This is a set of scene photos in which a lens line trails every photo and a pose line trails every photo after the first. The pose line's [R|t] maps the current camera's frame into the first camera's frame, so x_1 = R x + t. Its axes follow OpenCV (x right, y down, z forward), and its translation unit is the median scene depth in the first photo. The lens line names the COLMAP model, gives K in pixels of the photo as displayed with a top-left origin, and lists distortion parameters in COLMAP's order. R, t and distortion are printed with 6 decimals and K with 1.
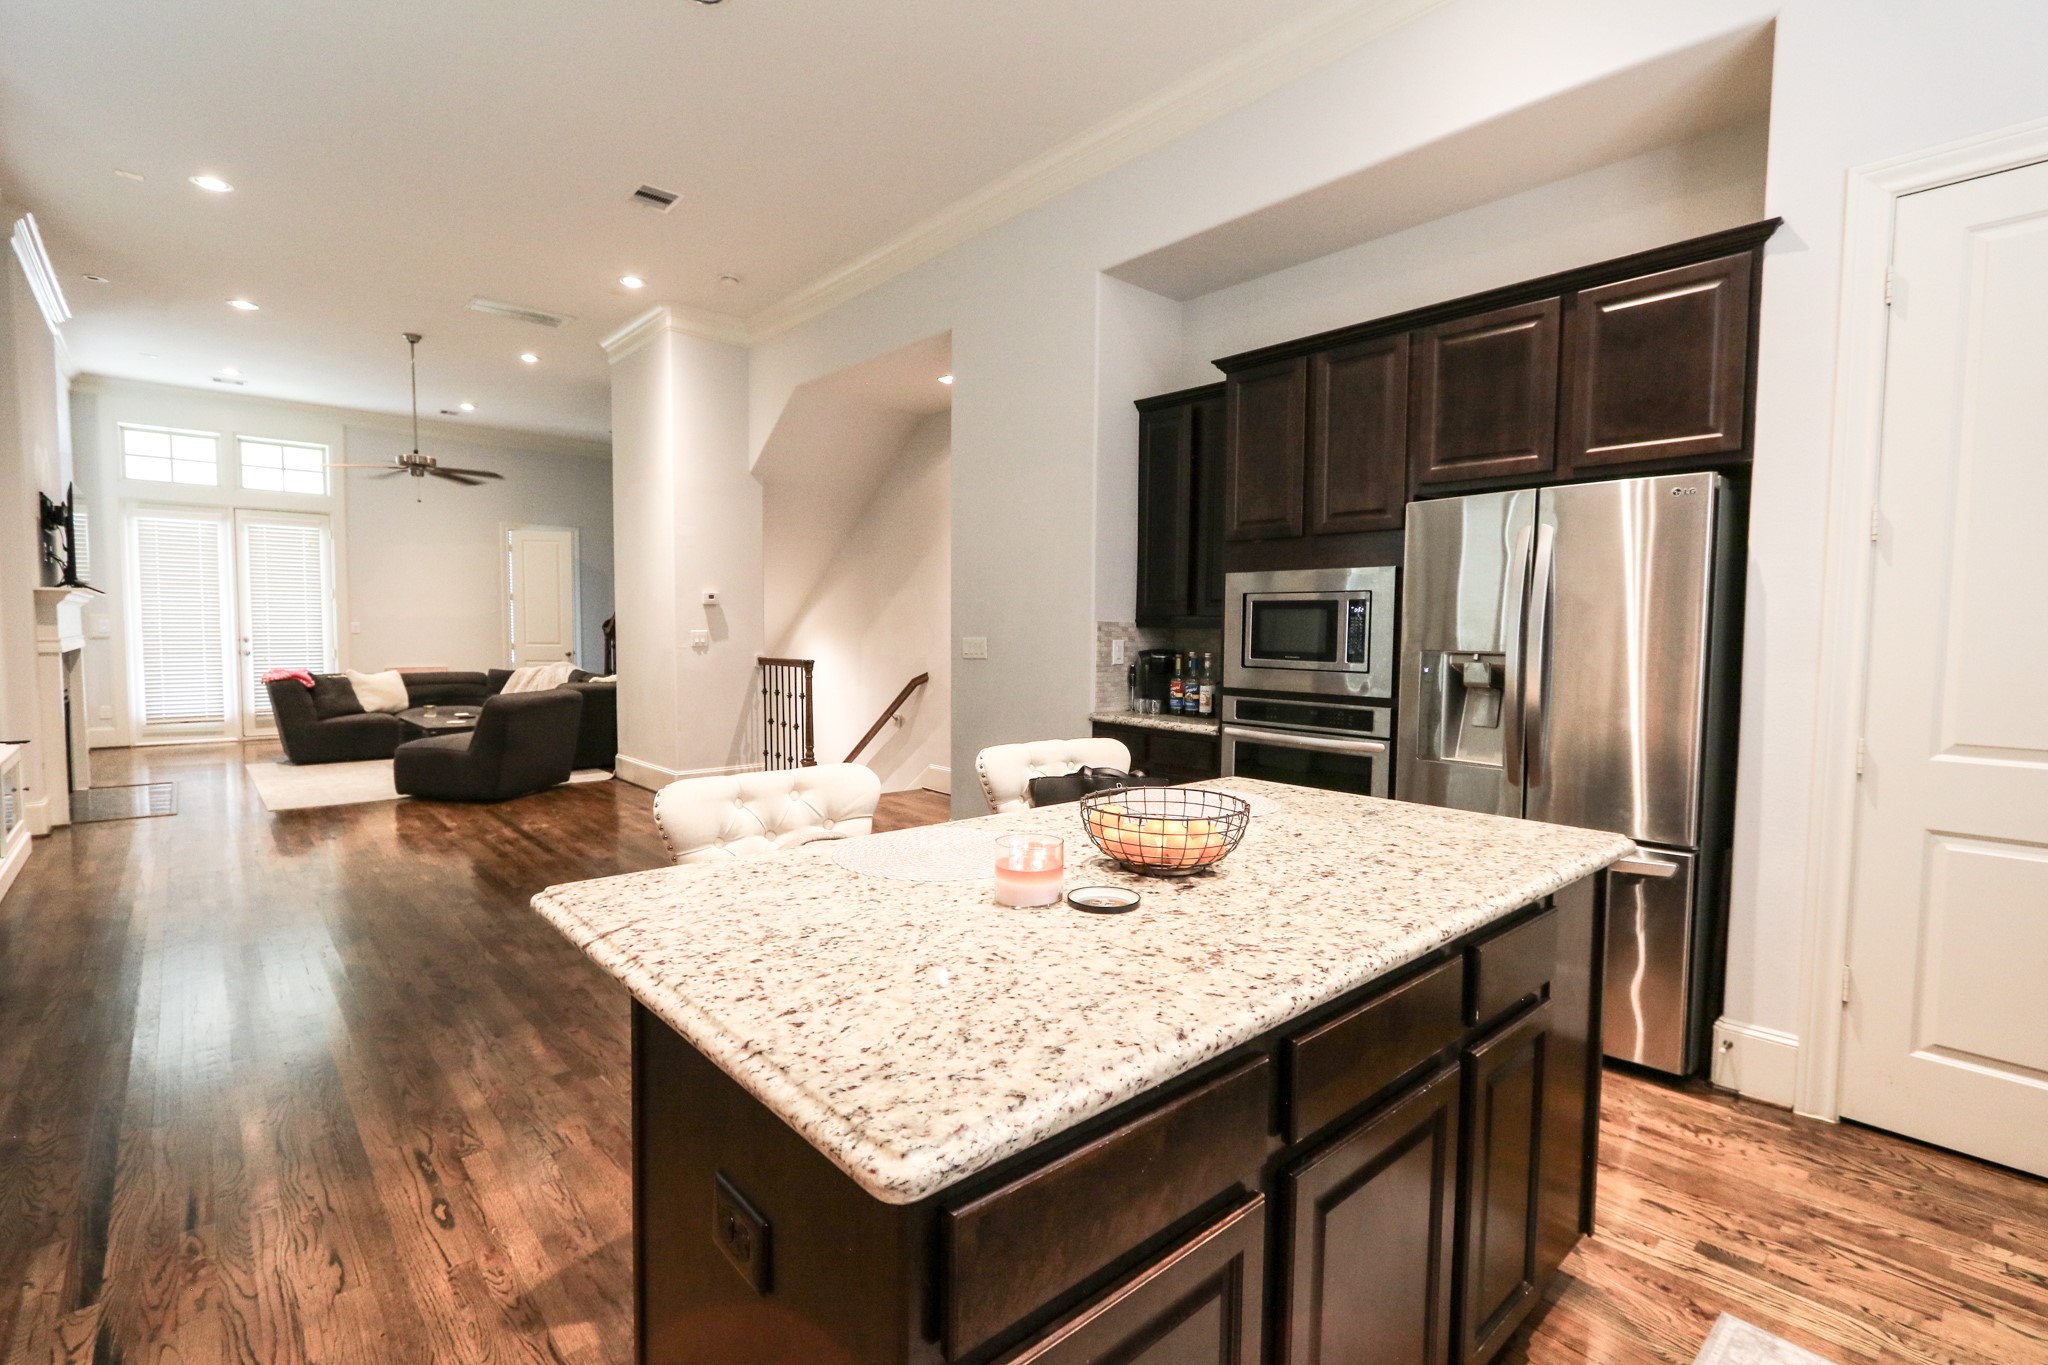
lens RADIAL K [[936.9, 0, 1030.7], [0, 936.9, 677.7], [0, 0, 1]] dist [0.002809, -0.001808]
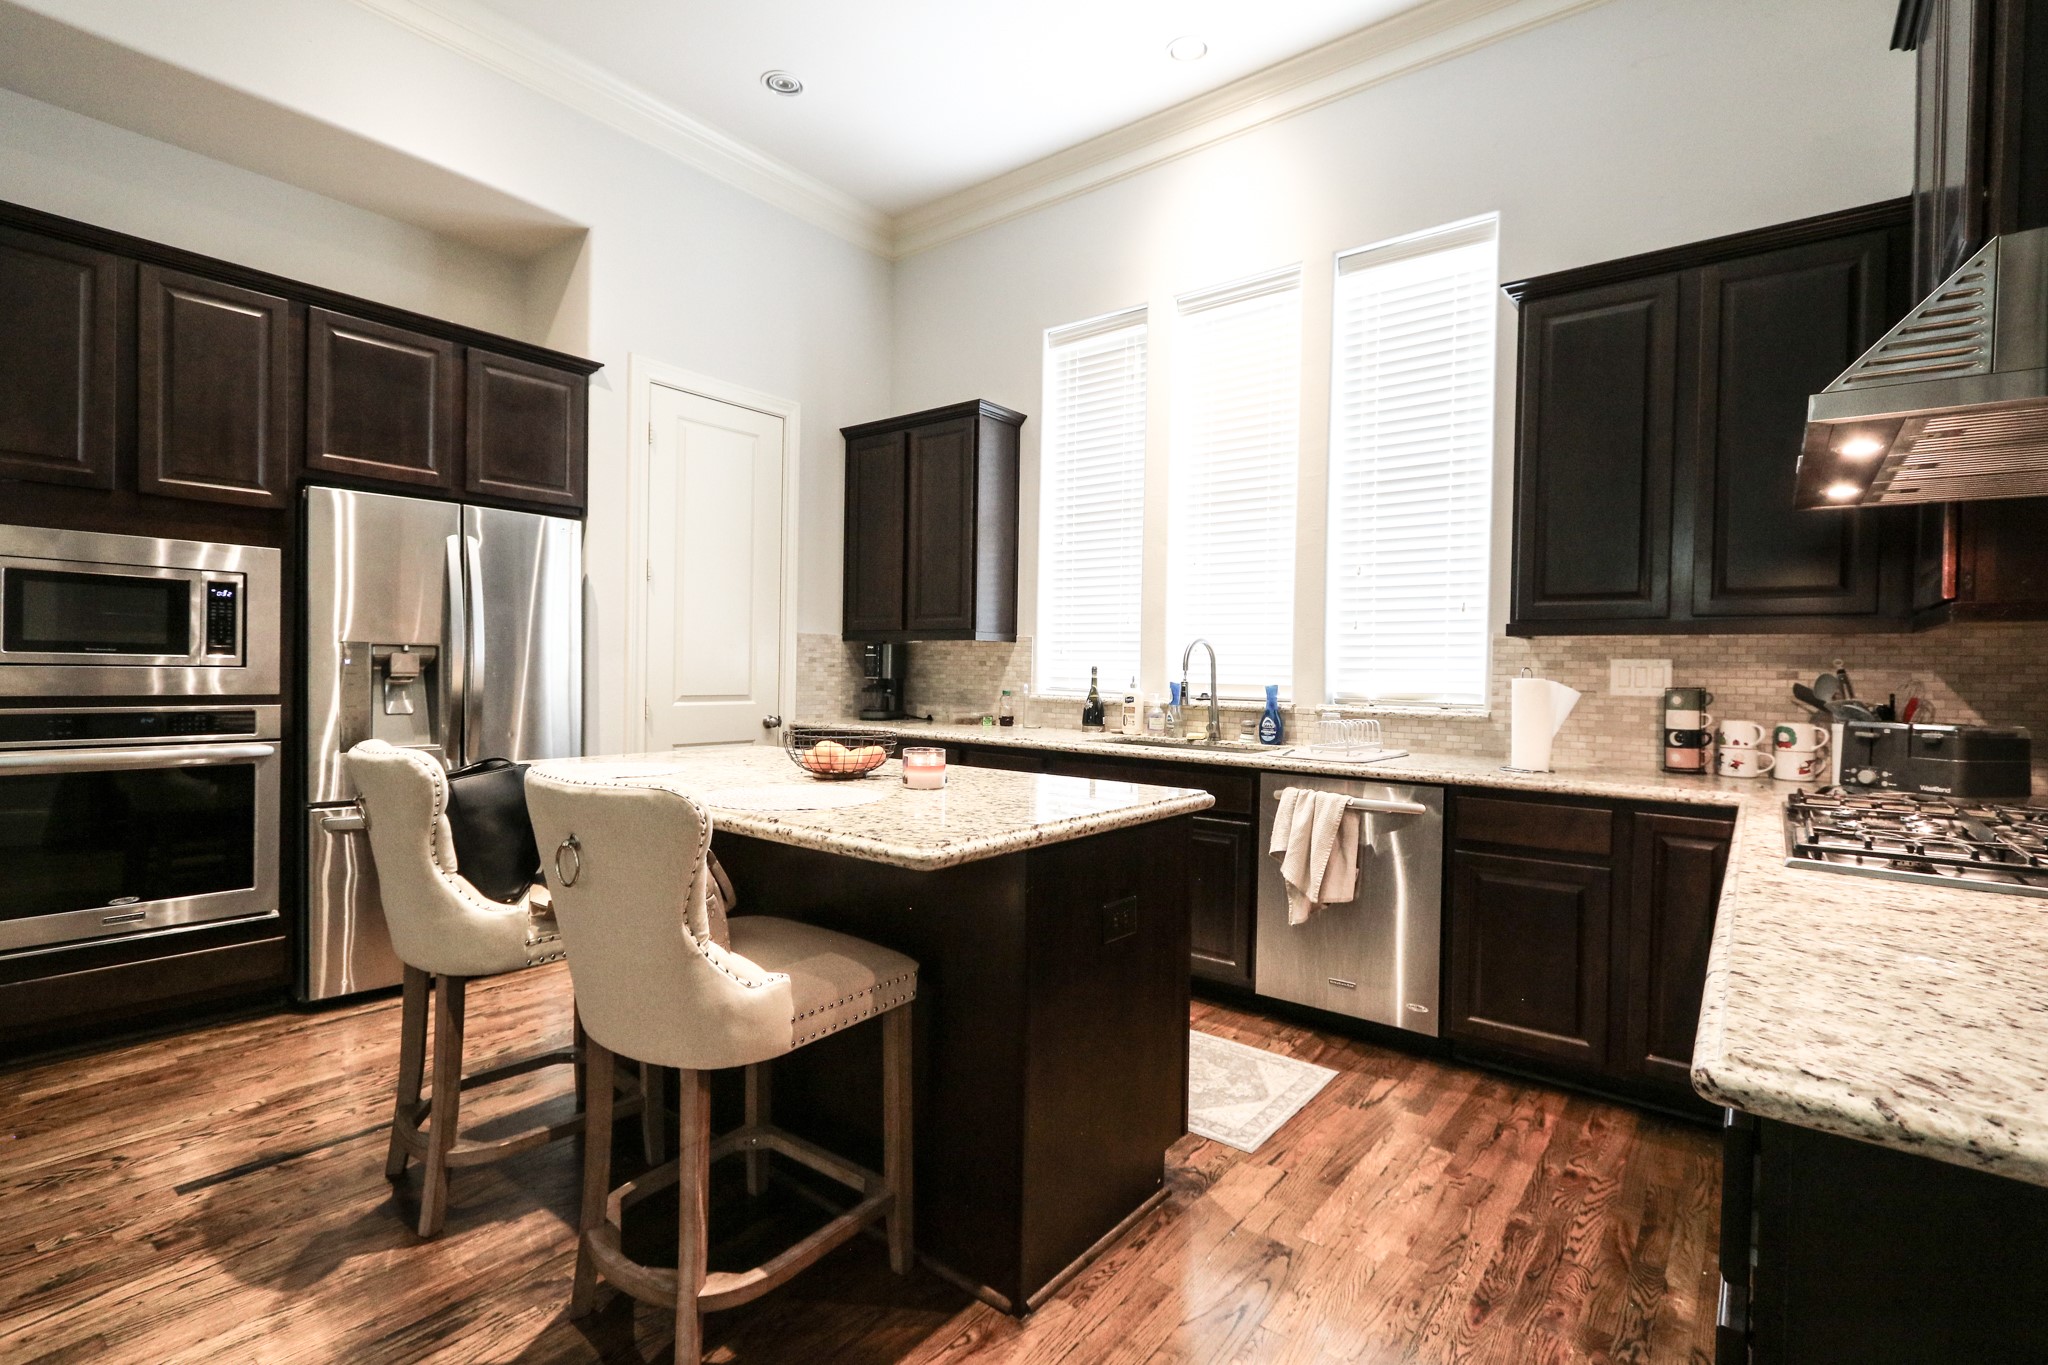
lens RADIAL K [[936.9, 0, 1035.8], [0, 936.9, 681.5], [0, 0, 1]] dist [0.002809, -0.001808]
pose [[-0.172440, -0.026258, 0.984670, -0.562179], [0.032313, 0.998956, 0.032297, 0.003589], [-0.984490, 0.037387, -0.171411, 0.378326]]
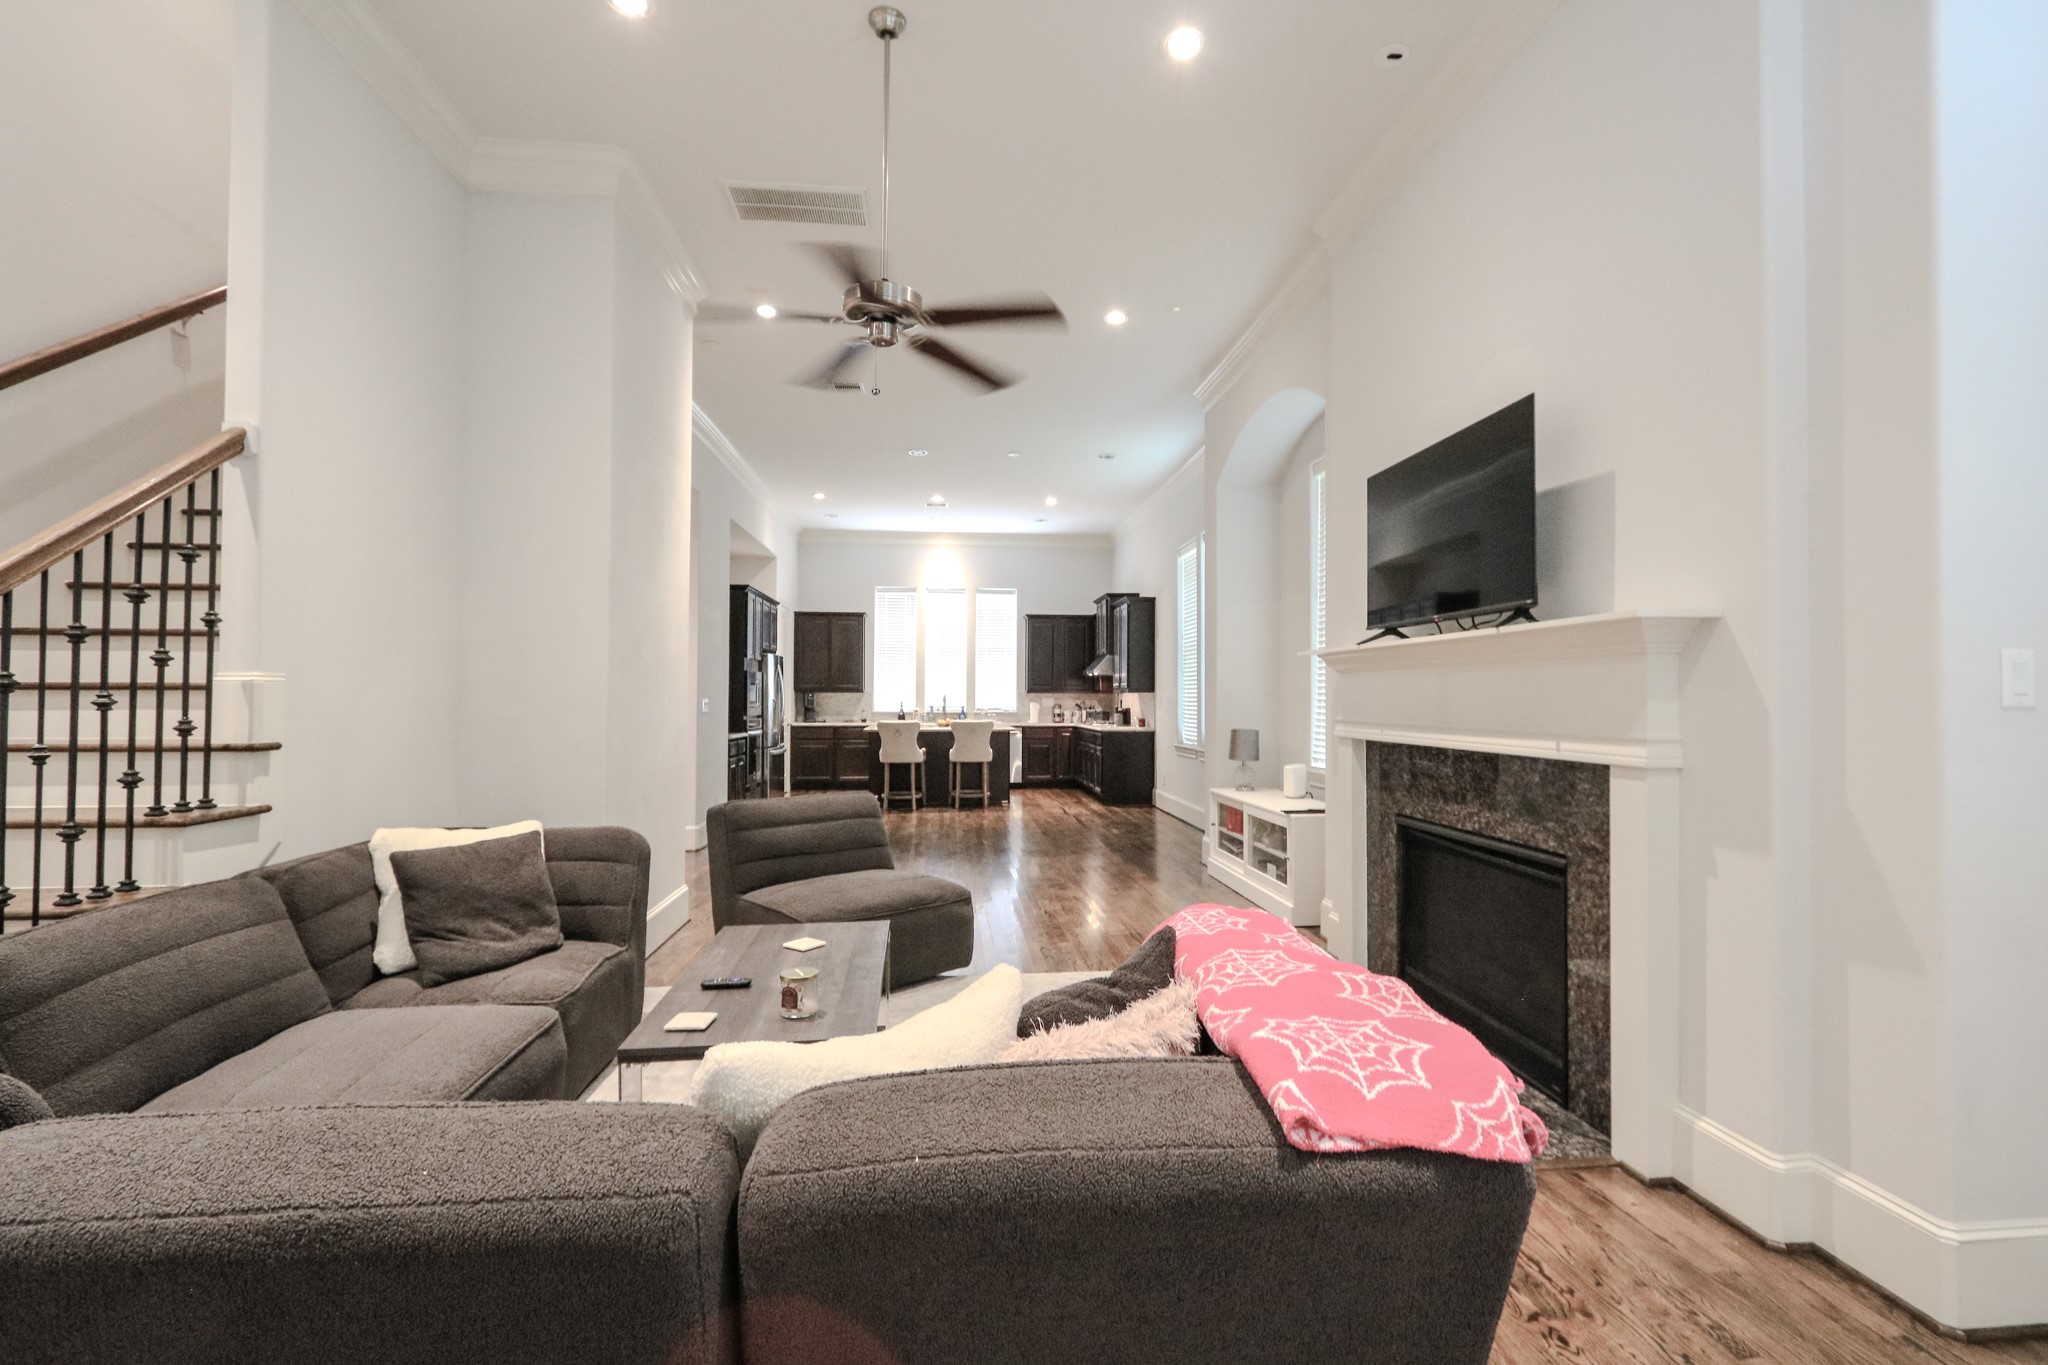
lens RADIAL K [[936.9, 0, 1035.8], [0, 936.9, 680.4], [0, 0, 1]] dist [0.002809, -0.001808]
pose [[-0.808117, -0.002053, 0.589019, -1.899330], [0.020362, 0.999299, 0.031419, -0.149462], [-0.588670, 0.037384, -0.807508, 2.593896]]
